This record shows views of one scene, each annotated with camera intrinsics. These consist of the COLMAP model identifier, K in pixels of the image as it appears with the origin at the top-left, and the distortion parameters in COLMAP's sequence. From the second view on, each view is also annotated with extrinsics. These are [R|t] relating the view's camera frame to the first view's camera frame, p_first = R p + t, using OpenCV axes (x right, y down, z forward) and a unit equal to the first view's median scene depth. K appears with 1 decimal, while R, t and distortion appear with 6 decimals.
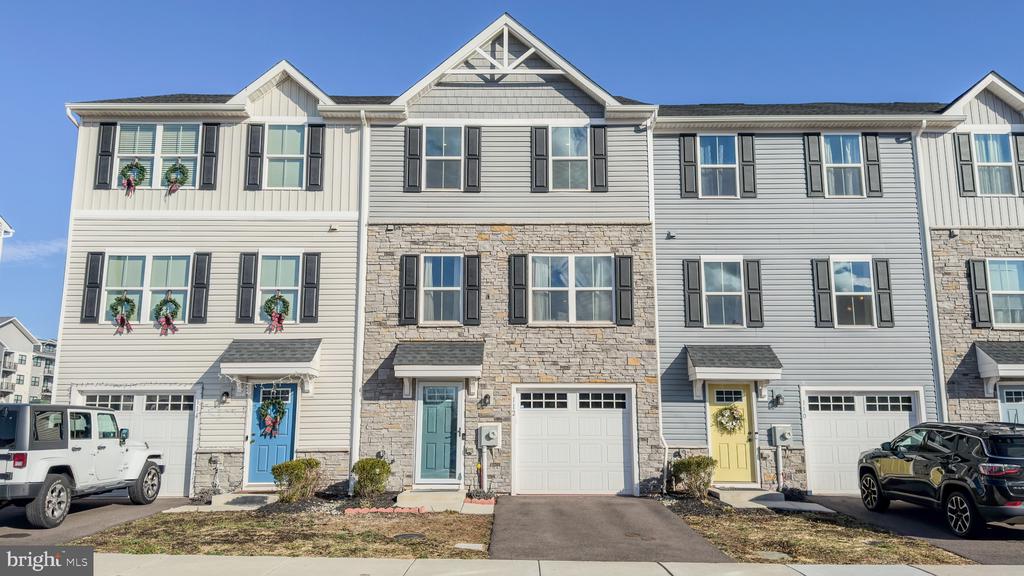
lens RADIAL K [[846.6, 0, 510.7], [0, 846.6, 237.4], [0, 0, 1]] dist [0.107046, -0.232320]
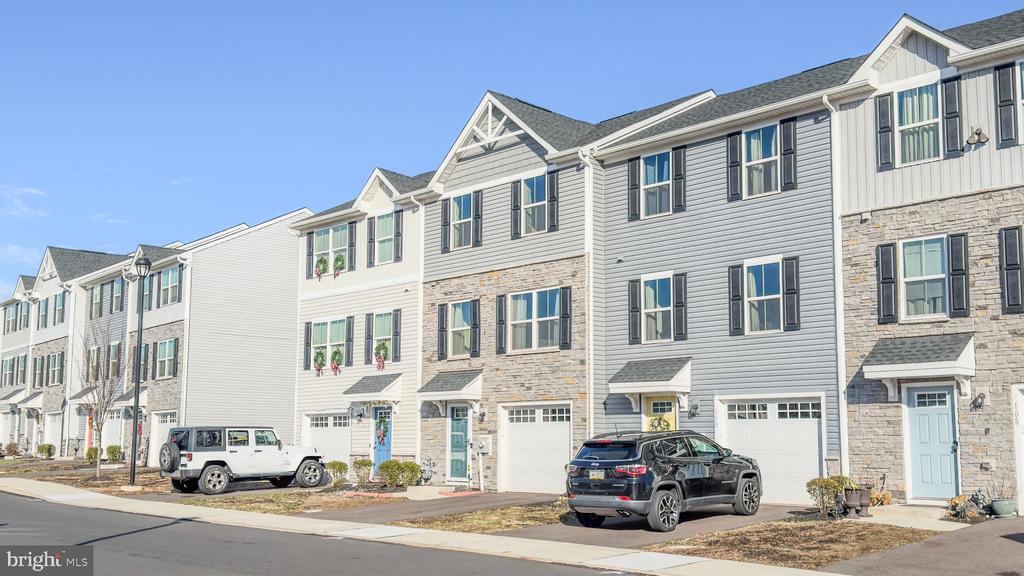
lens RADIAL K [[952.5, 0, 512.0], [0, 952.5, 288.0], [0, 0, 1]] dist [-0.004392, -0.003230]
pose [[0.722745, -0.110733, -0.682187, 0.908655], [0.154865, 0.987929, 0.003711, 0.007427], [0.673541, -0.108328, 0.731169, 0.033730]]
